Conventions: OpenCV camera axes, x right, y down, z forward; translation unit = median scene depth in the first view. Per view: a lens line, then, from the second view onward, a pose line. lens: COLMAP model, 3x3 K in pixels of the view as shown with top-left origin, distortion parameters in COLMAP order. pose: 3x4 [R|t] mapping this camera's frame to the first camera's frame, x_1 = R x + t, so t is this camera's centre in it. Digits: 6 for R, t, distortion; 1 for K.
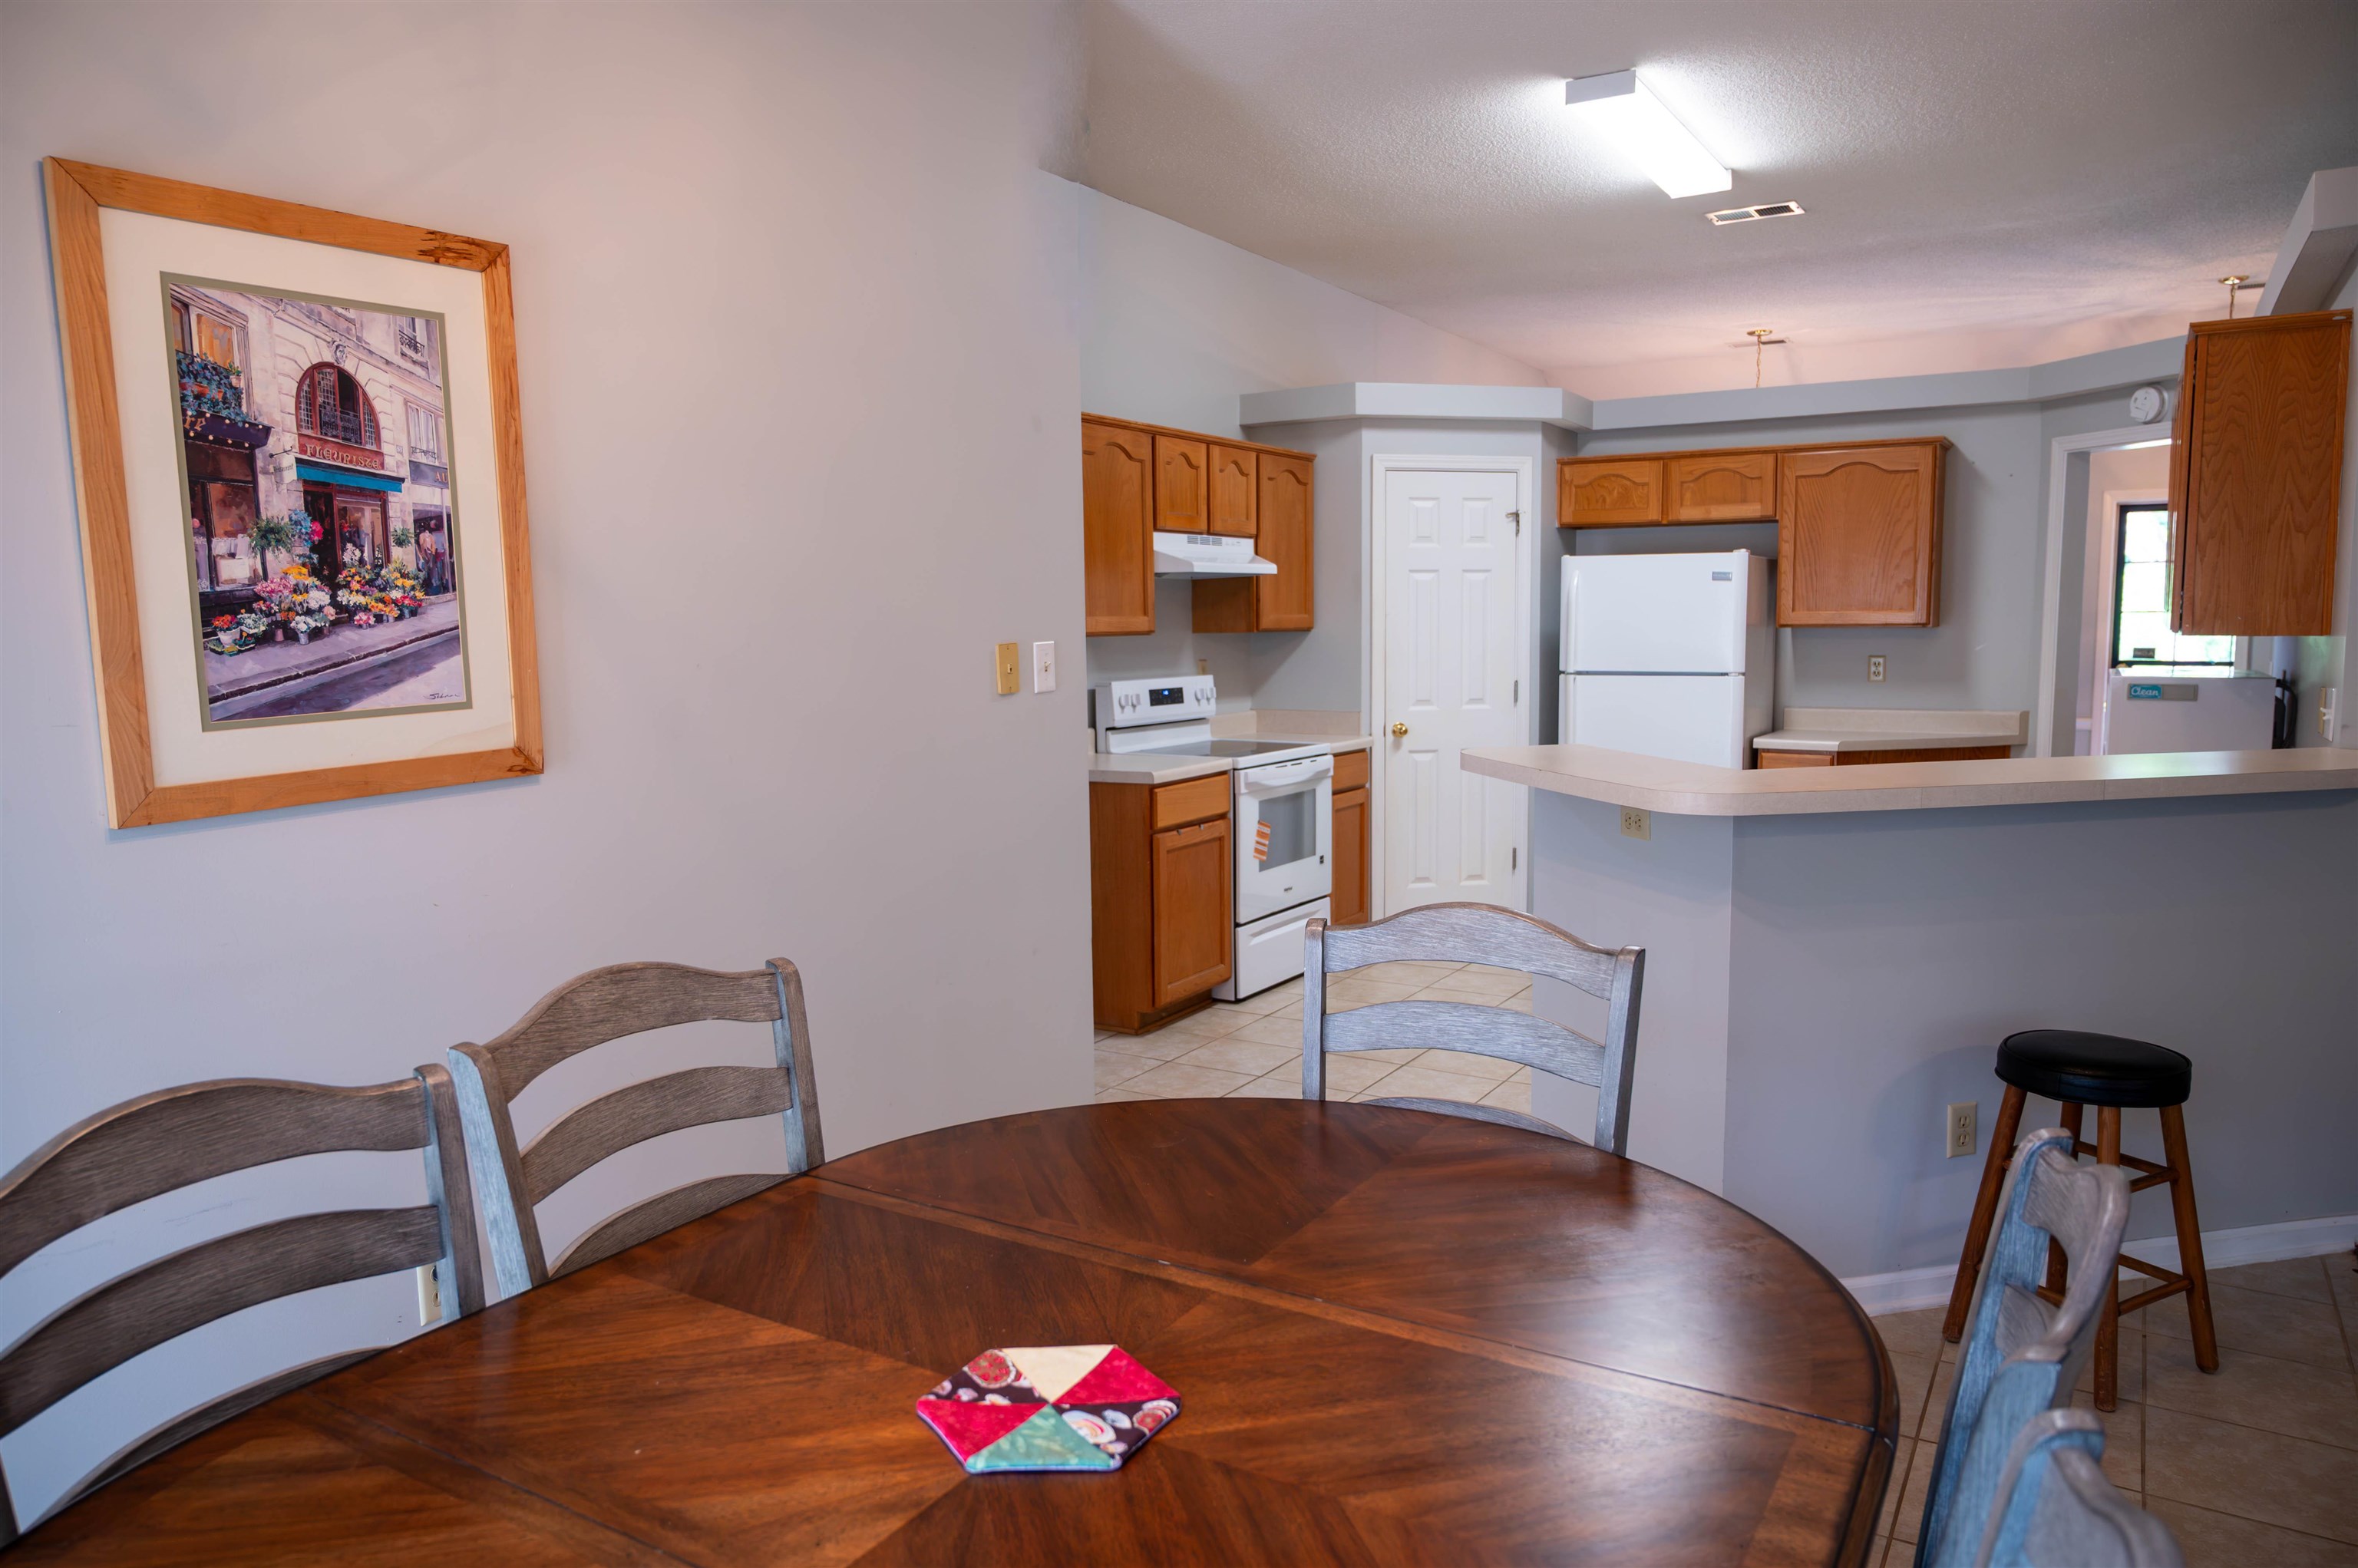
lens RADIAL K [[1577.8, 0, 1191.0], [0, 1577.8, 793.8], [0, 0, 1]] dist [-0.004866, 0.001895]
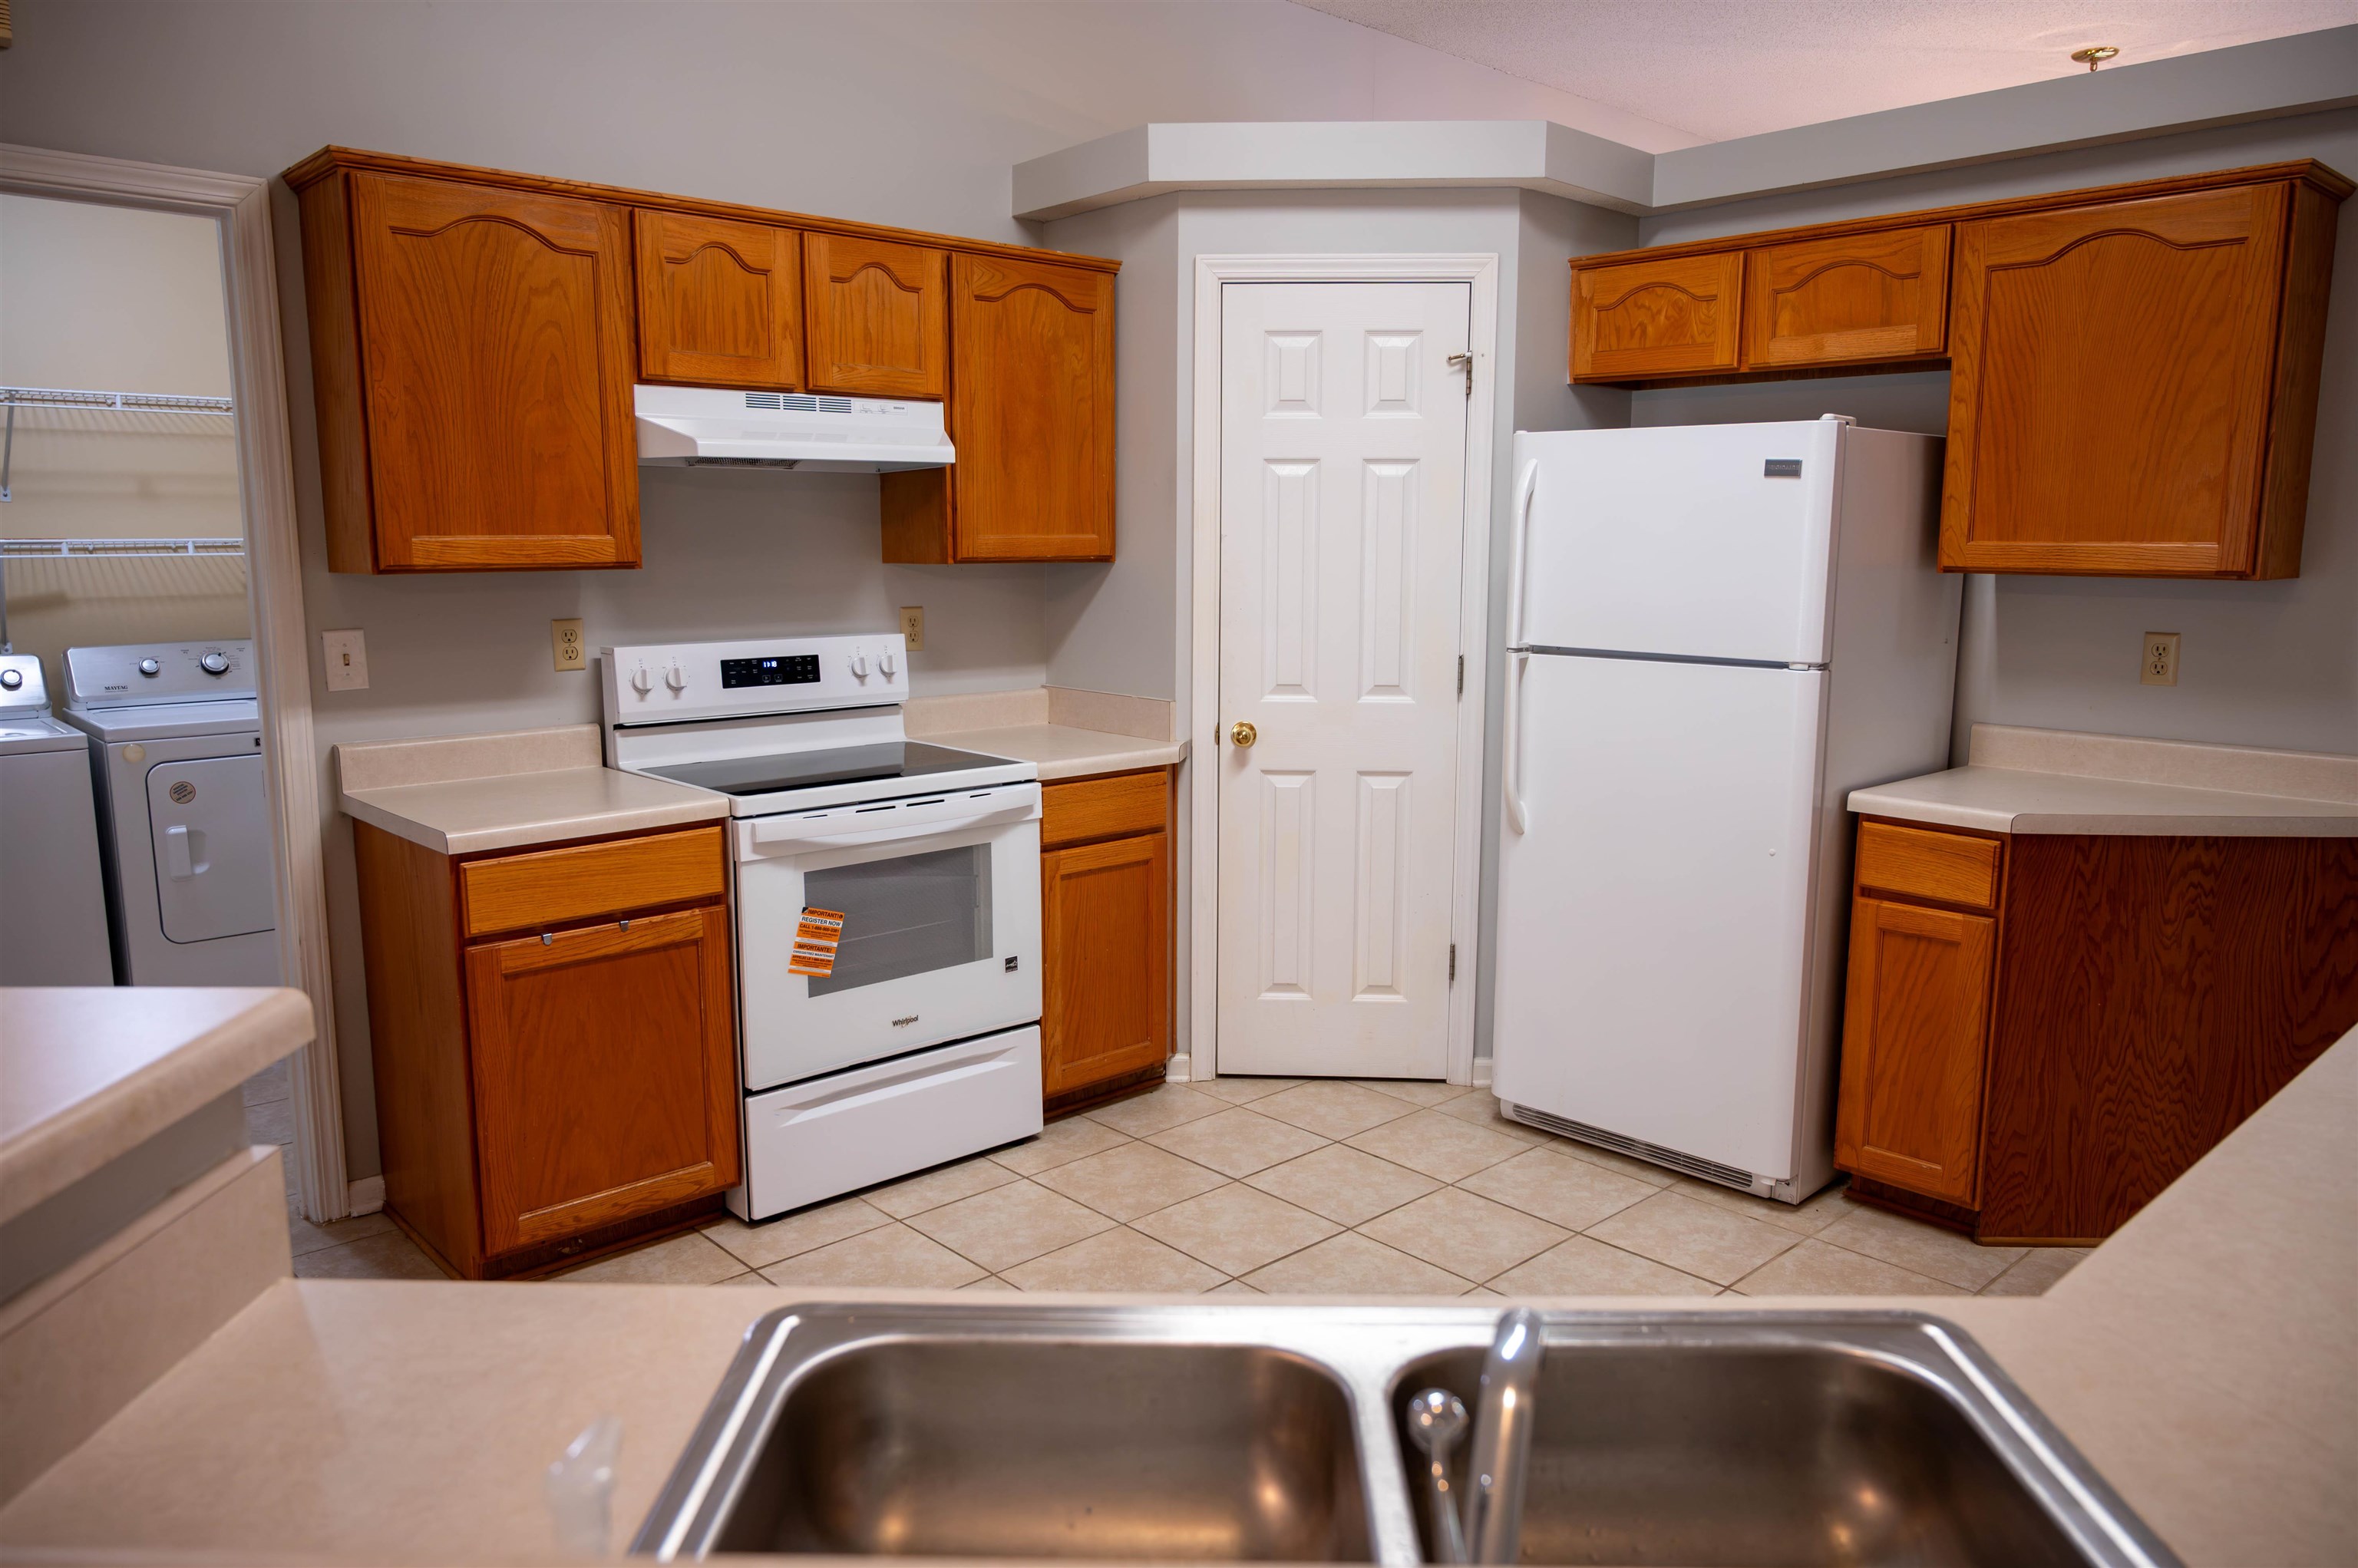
lens RADIAL K [[1616.3, 0, 1179.0], [0, 1616.3, 784.0], [0, 0, 1]] dist [-0.005073, 0.001945]
pose [[0.959418, 0.055779, -0.276417, 0.295282], [-0.042469, 0.997642, 0.053910, -0.057091], [0.278772, -0.039983, 0.959525, 0.445648]]
